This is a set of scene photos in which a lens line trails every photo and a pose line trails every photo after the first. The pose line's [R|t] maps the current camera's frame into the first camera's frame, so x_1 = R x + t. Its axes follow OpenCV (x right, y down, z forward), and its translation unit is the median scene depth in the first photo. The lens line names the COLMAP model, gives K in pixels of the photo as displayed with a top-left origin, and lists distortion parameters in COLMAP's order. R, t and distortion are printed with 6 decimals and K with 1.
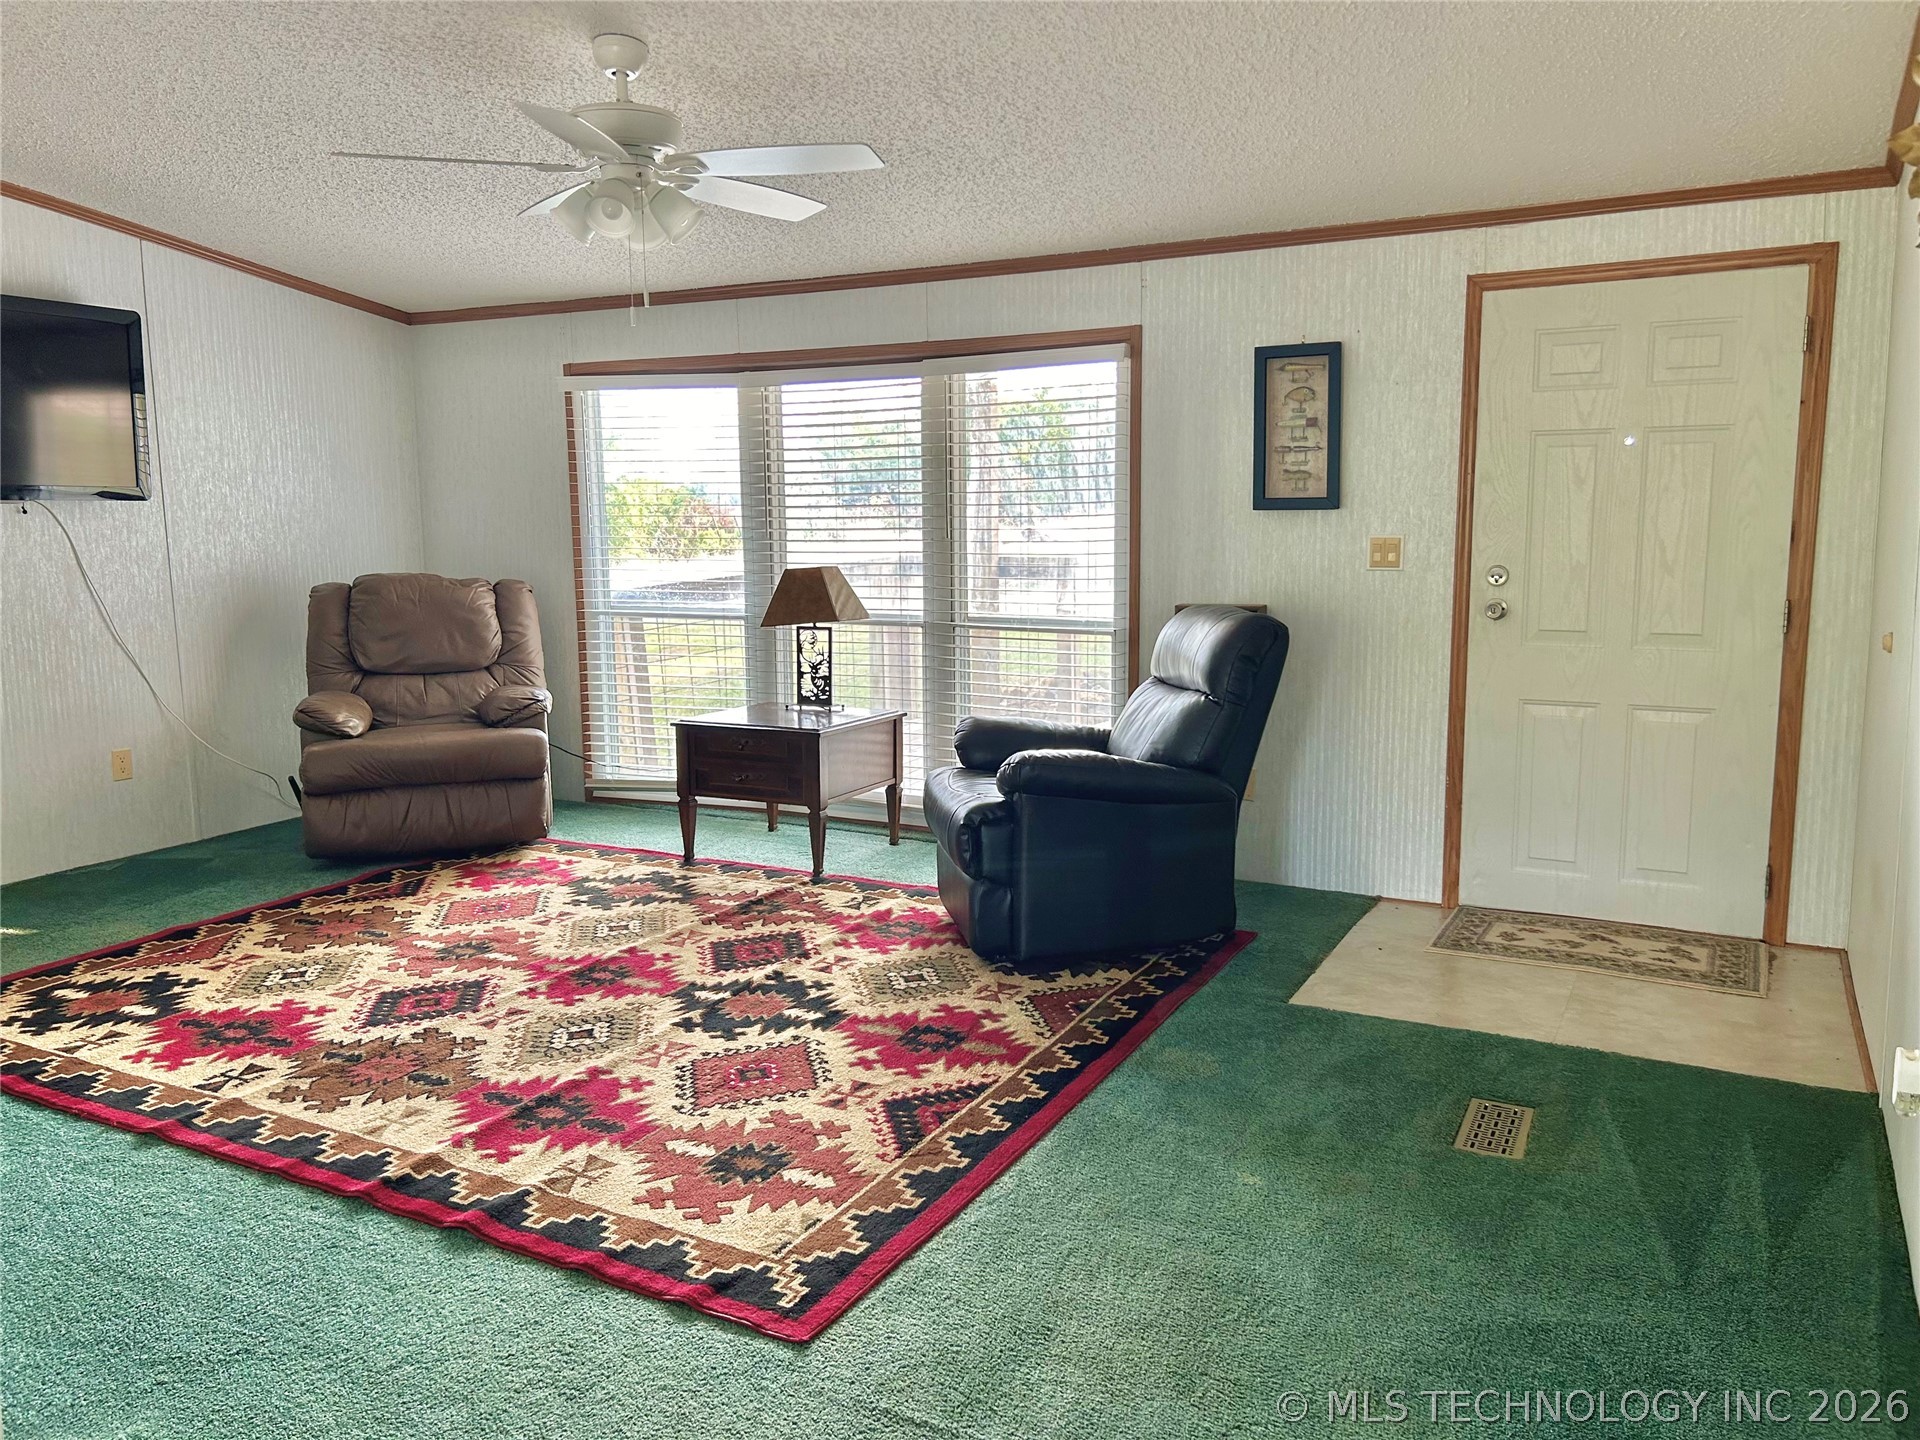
lens RADIAL K [[1449.2, 0, 945.2], [0, 1449.2, 719.6], [0, 0, 1]] dist [0.055597, -0.073206]
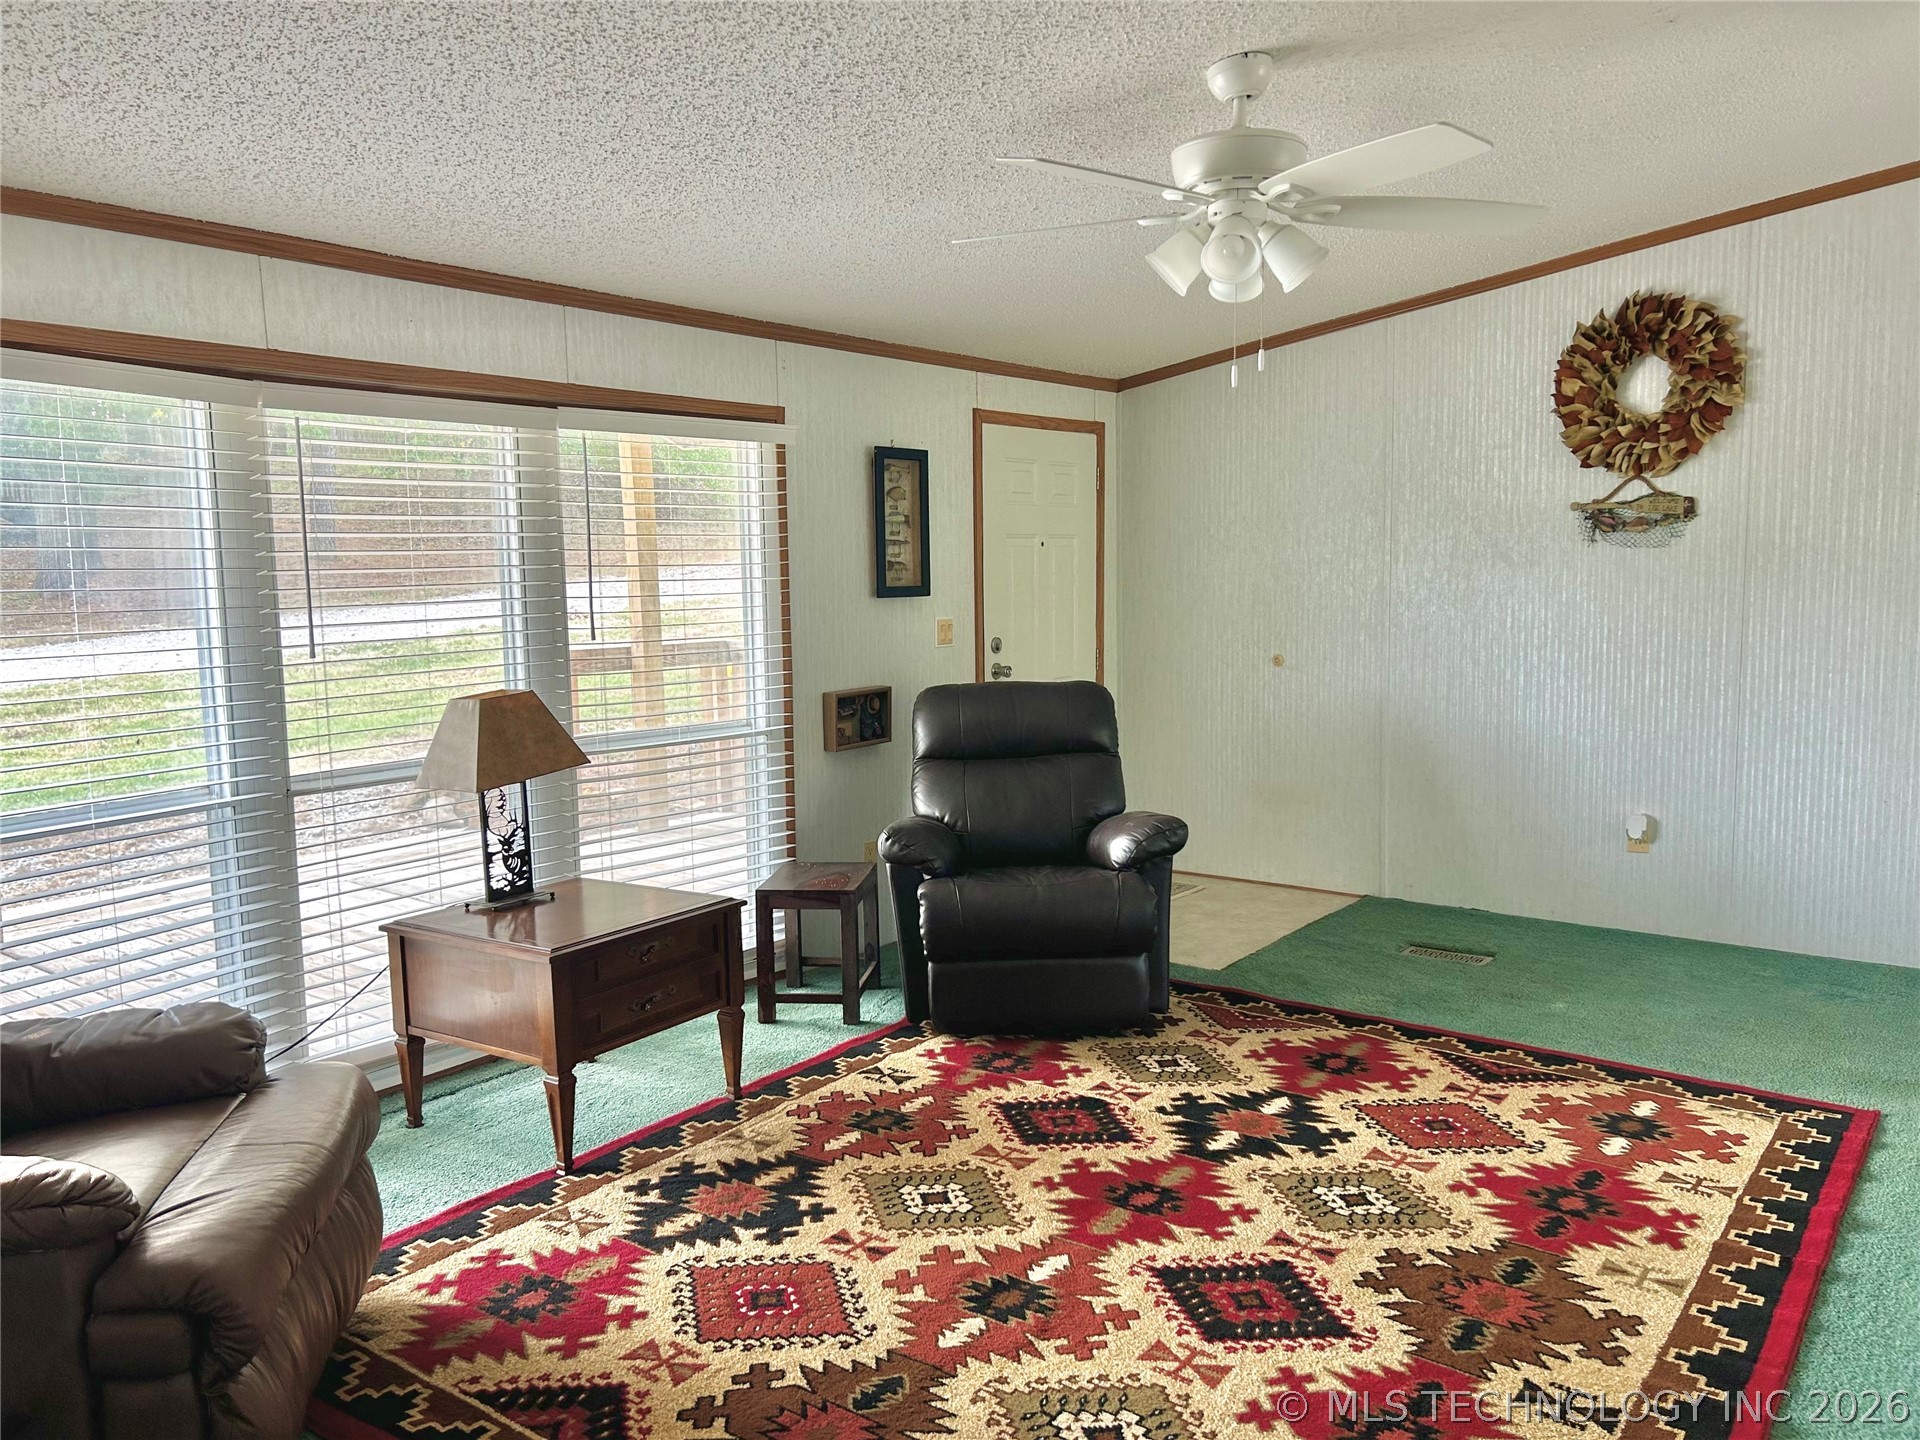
lens RADIAL K [[1449.2, 0, 955.2], [0, 1449.2, 726.5], [0, 0, 1]] dist [0.055597, -0.073206]
pose [[0.147174, -0.096803, 0.984362, -1.013802], [0.166898, 0.983360, 0.071751, -0.144714], [-0.974928, 0.153728, 0.160881, 0.965889]]
